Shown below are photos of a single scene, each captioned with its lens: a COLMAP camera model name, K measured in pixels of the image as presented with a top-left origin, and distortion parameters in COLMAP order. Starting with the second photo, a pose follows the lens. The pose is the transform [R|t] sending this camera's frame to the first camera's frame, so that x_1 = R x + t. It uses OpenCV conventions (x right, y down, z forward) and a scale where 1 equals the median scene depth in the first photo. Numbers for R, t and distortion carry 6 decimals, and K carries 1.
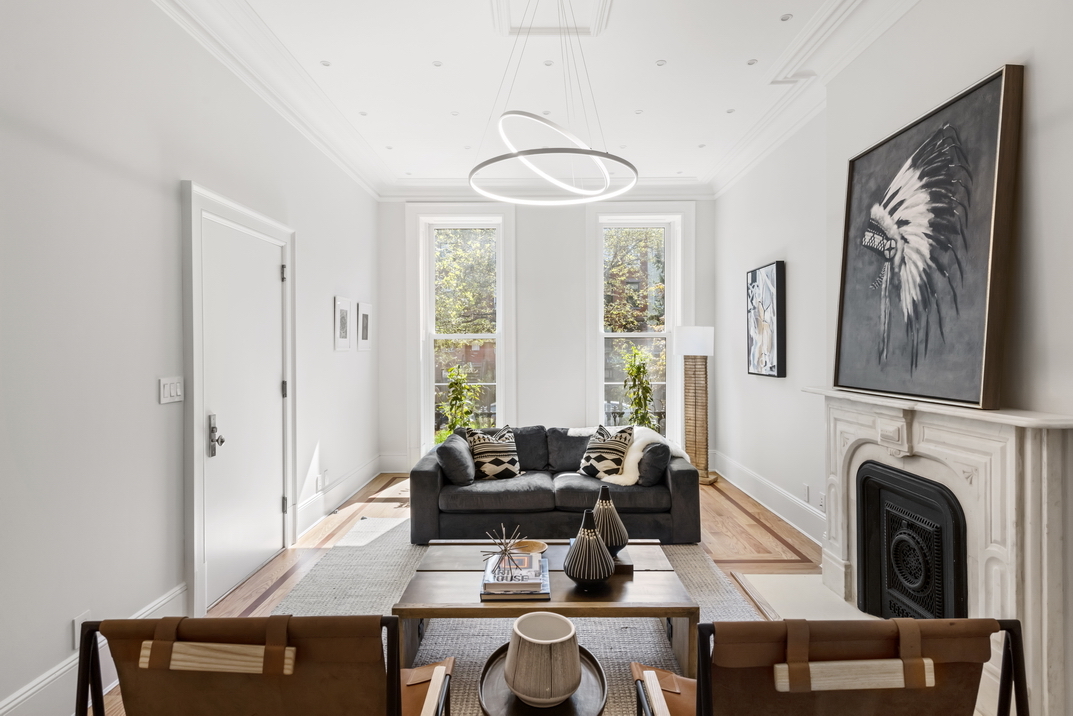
lens RADIAL K [[514.9, 0, 536.5], [0, 514.9, 358.0], [0, 0, 1]] dist [-0.000347, -0.000057]
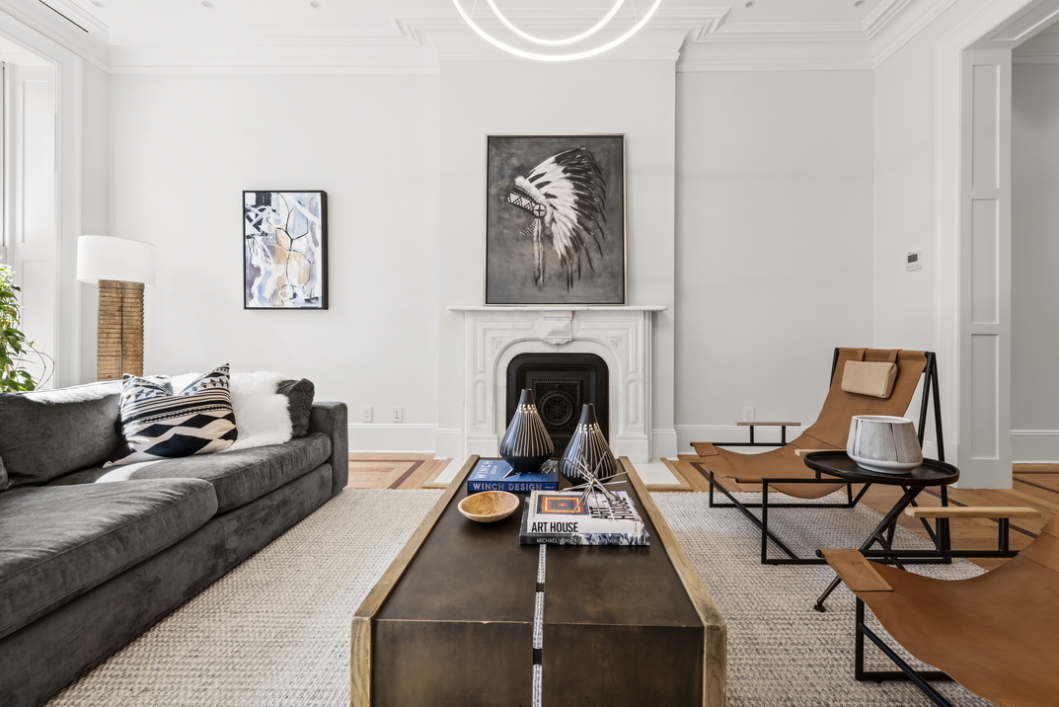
lens RADIAL K [[464.7, 0, 530.8], [0, 464.7, 341.1], [0, 0, 1]] dist [0.014069, 0.000075]
pose [[0.052245, -0.003281, 0.998629, -0.709257], [0.007063, 0.999971, 0.002916, 0.174977], [-0.998609, 0.006901, 0.052267, 0.992628]]
